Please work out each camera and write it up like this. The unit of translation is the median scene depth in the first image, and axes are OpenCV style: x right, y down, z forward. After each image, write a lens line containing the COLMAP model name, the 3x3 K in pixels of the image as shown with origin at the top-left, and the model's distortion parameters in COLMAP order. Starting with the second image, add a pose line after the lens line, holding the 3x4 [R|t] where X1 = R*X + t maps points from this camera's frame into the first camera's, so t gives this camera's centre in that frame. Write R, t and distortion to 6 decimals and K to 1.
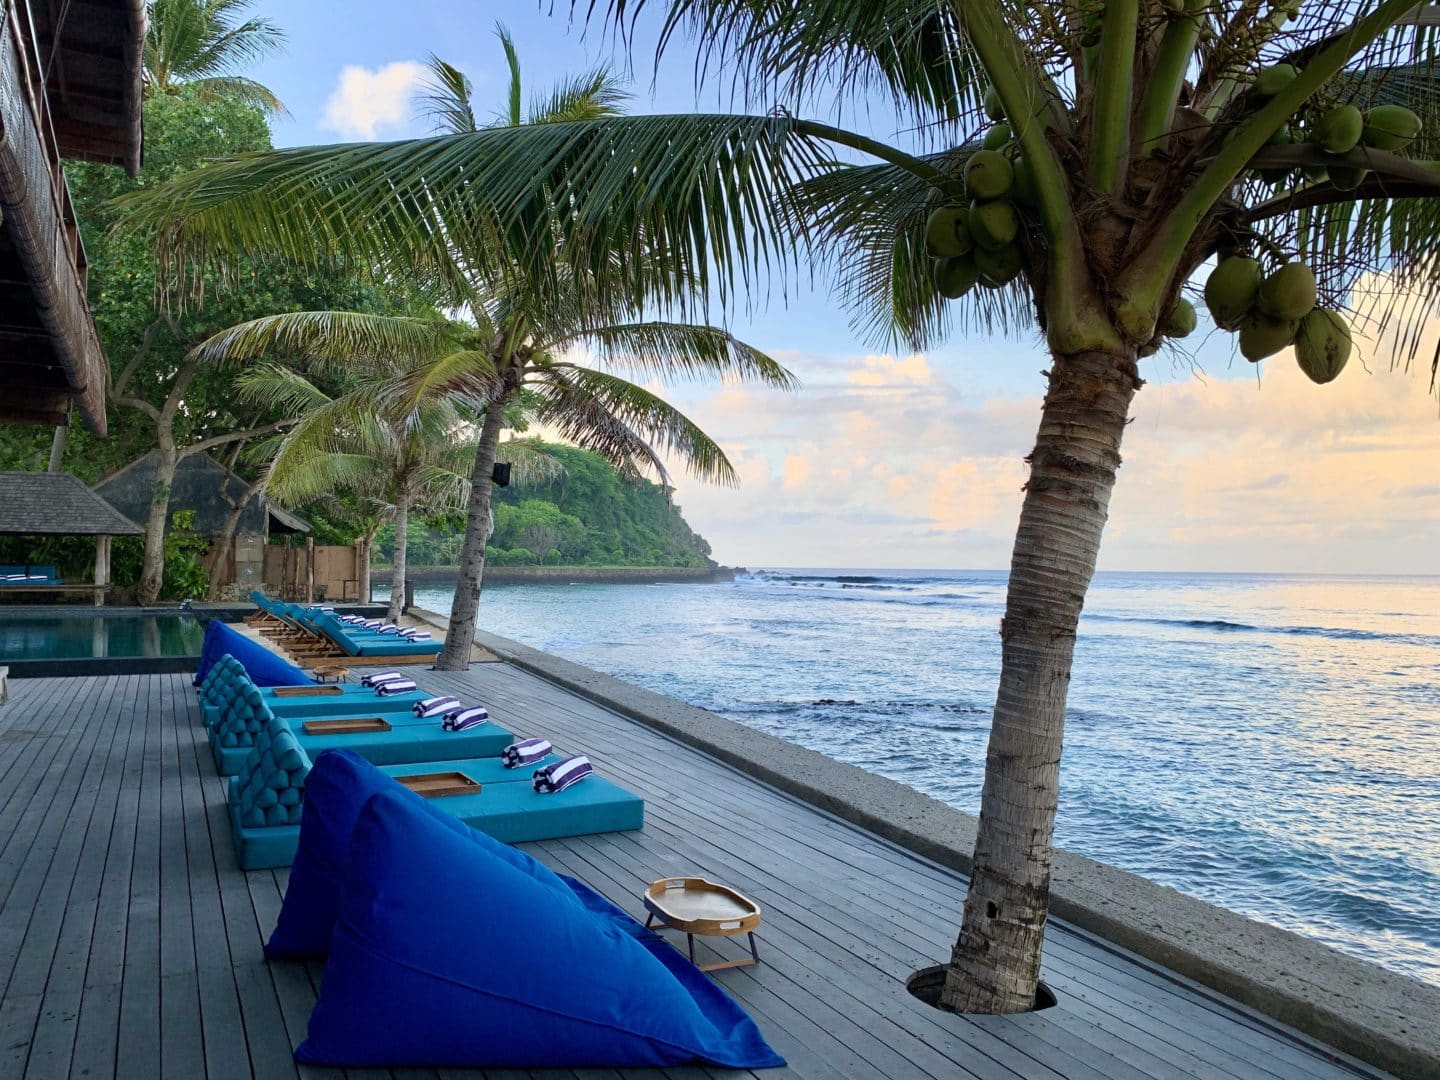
lens RADIAL K [[1103.0, 0, 720.0], [0, 1103.0, 540.0], [0, 0, 1]] dist [0.000544, -0.010745]
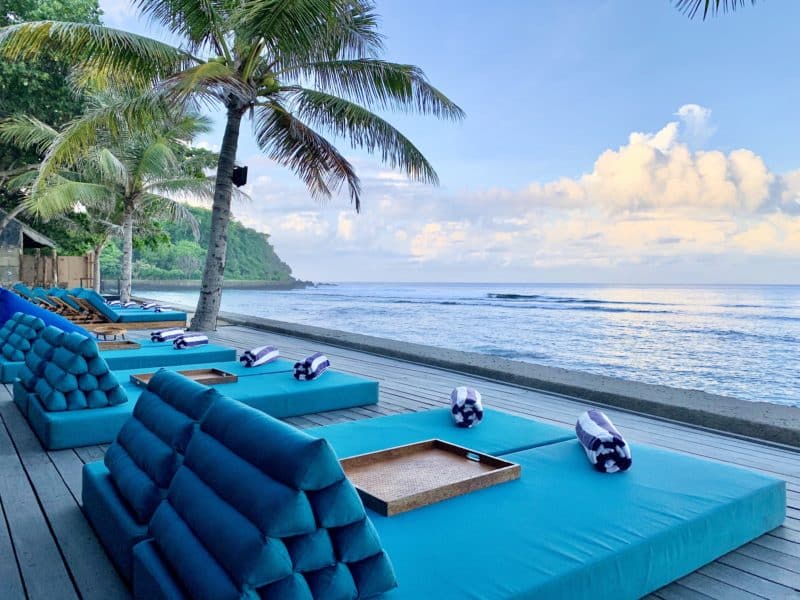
lens RADIAL K [[612.8, 0, 400.0], [0, 612.8, 300.0], [0, 0, 1]] dist [0.000544, -0.010745]
pose [[0.984697, -0.008680, 0.174059, -0.073954], [-0.000810, 0.998520, 0.054375, 0.022978], [-0.174273, -0.053684, 0.983233, 0.142640]]
